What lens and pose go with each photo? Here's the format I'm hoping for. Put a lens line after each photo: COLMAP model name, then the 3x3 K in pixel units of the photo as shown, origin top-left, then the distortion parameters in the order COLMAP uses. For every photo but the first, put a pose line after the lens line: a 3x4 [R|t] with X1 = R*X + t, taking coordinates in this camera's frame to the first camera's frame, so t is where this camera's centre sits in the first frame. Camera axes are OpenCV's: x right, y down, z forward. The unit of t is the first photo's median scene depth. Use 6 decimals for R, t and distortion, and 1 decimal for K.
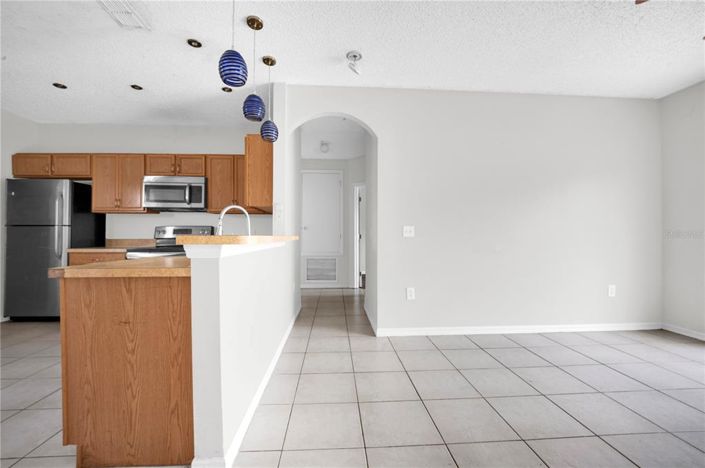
lens RADIAL K [[294.8, 0, 352.5], [0, 294.8, 234.0], [0, 0, 1]] dist [-0.000325, -0.006641]
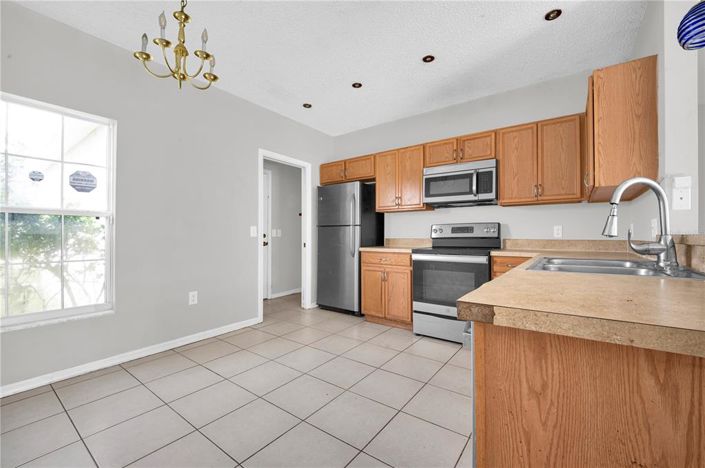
lens RADIAL K [[292.7, 0, 352.5], [0, 292.7, 234.0], [0, 0, 1]] dist [-0.000827, -0.000086]
pose [[0.766457, -0.001673, -0.642293, -0.302326], [0.003380, 0.999993, 0.001428, 0.000599], [0.642286, -0.003266, 0.766458, 0.175366]]
